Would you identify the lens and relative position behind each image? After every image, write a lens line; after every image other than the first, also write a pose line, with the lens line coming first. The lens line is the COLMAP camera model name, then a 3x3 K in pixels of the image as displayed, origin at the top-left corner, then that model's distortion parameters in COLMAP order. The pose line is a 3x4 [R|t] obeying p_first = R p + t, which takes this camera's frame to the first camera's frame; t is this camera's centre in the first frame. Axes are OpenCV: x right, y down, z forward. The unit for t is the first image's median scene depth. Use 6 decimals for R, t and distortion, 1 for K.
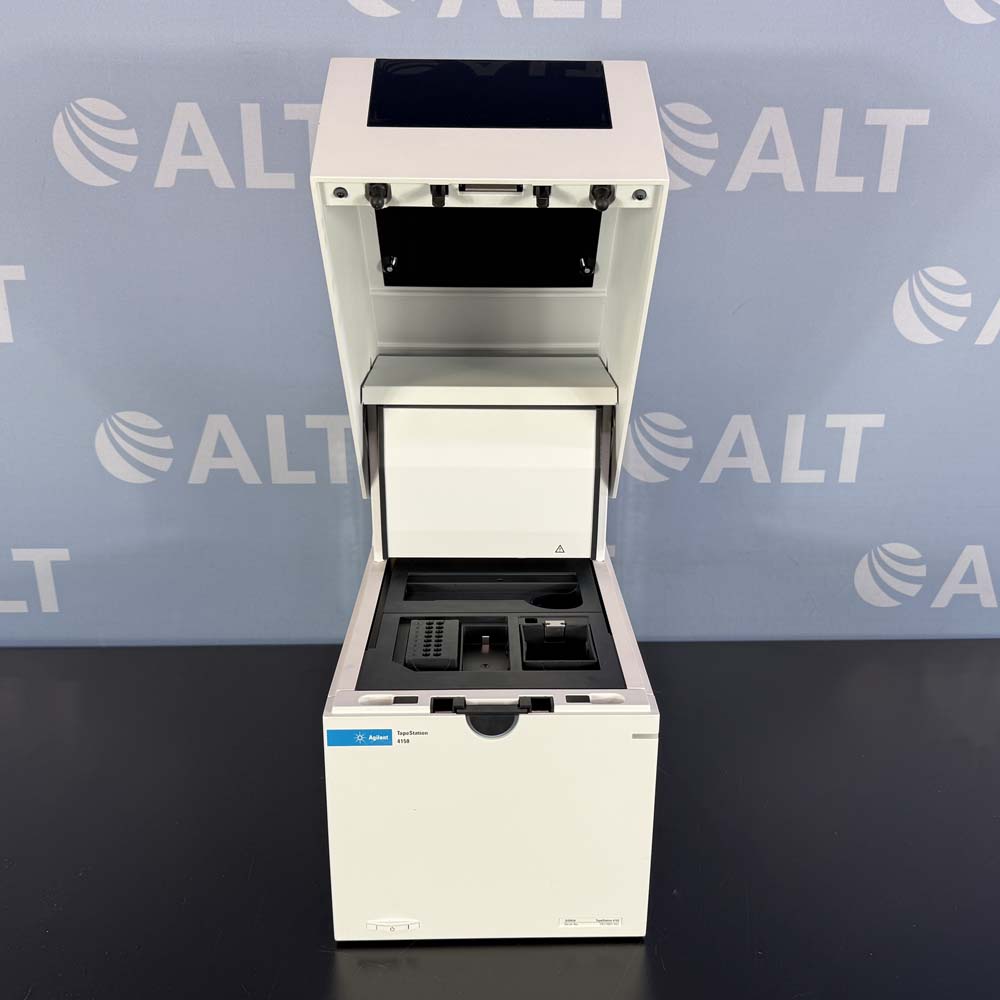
lens RADIAL K [[933.4, 0, 483.5], [0, 933.4, 500.2], [0, 0, 1]] dist [0.057013, -0.008497]
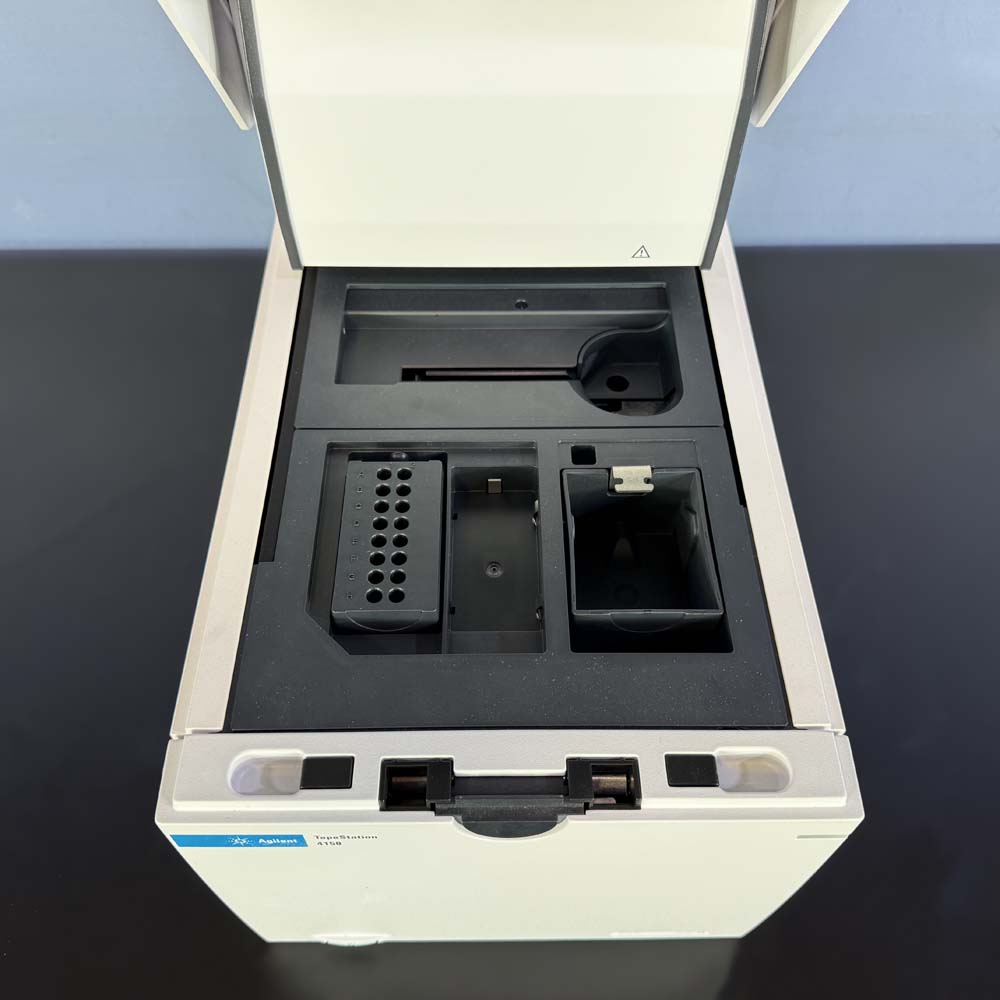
lens RADIAL K [[933.4, 0, 483.5], [0, 933.4, 500.2], [0, 0, 1]] dist [0.057013, -0.008497]
pose [[0.999976, -0.002979, -0.006233, -0.000554], [0.006020, 0.818432, 0.574572, -0.154008], [0.003389, -0.574596, 0.818430, 0.610818]]
